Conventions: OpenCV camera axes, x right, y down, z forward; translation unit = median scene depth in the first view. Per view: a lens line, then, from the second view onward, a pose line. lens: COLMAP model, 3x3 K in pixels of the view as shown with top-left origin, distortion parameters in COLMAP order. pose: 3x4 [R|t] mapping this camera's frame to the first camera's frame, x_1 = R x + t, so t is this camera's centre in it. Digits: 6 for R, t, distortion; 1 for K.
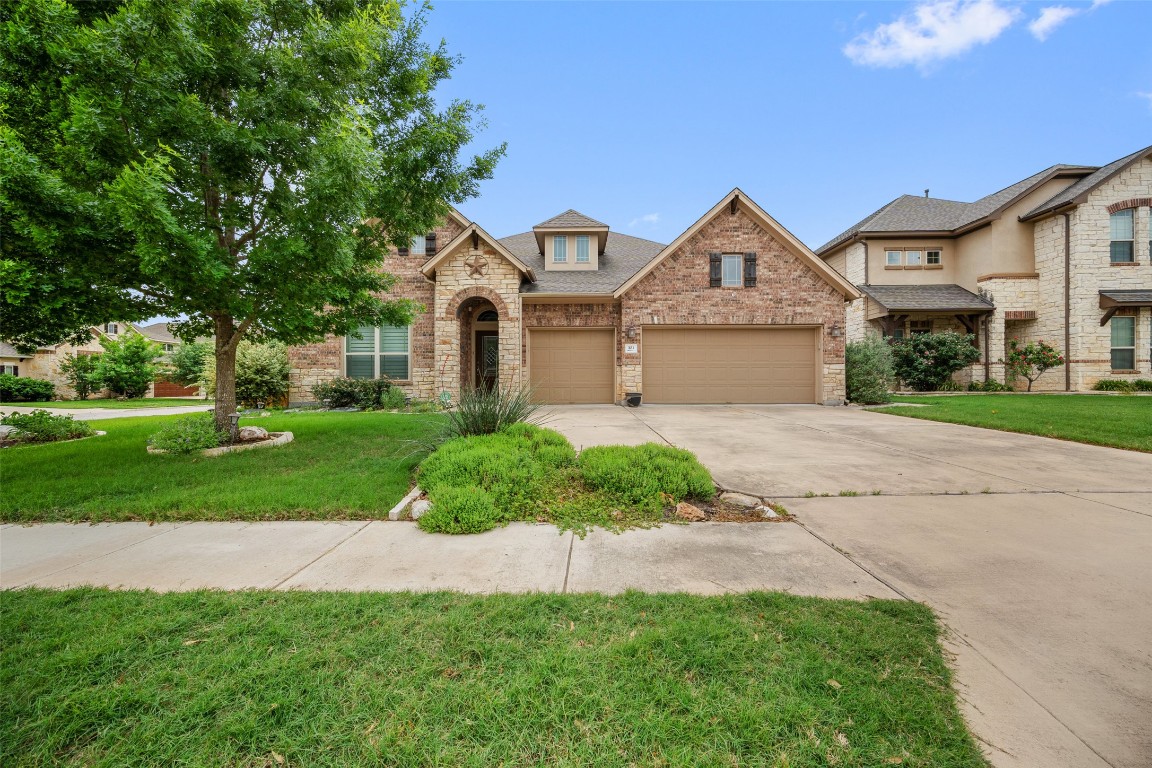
lens RADIAL K [[457.9, 0, 576.6], [0, 457.9, 385.4], [0, 0, 1]] dist [-0.004414, -0.000359]
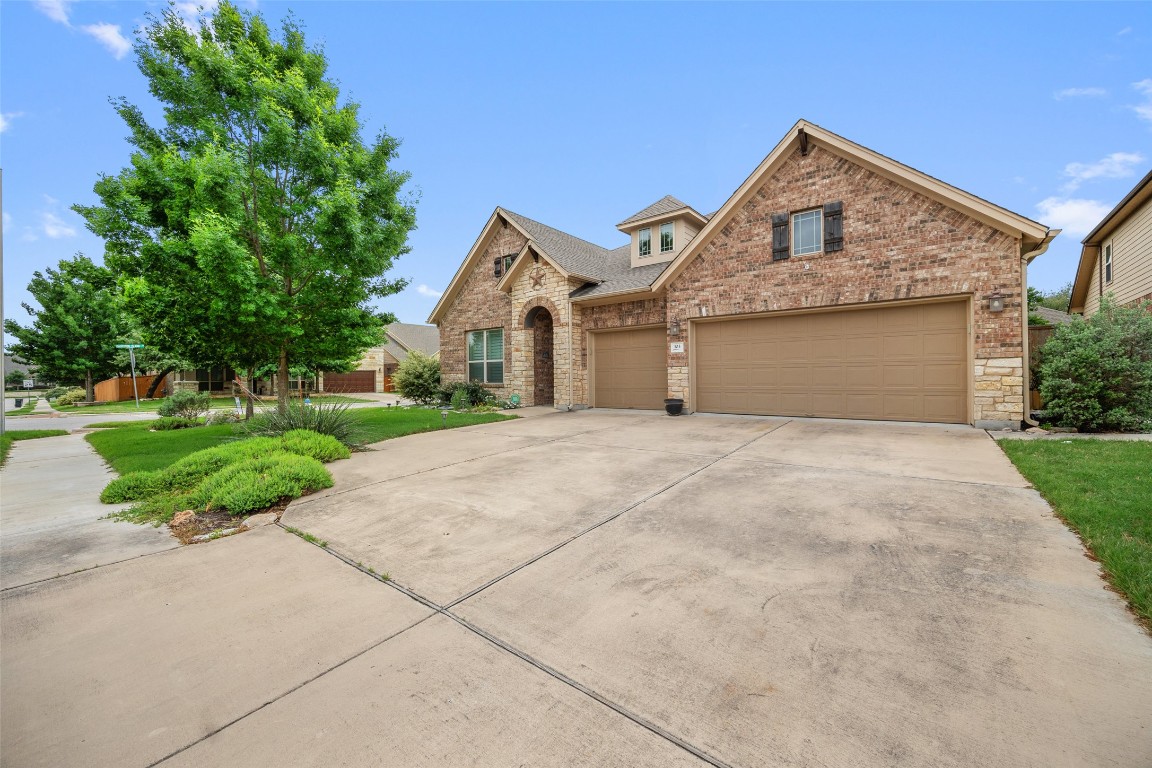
lens RADIAL K [[457.9, 0, 571.7], [0, 457.9, 378.6], [0, 0, 1]] dist [-0.004414, -0.000359]
pose [[0.780667, -0.002585, -0.624942, 0.503000], [0.003528, 0.999994, 0.000270, -0.022738], [0.624938, -0.002415, 0.780671, 0.202996]]
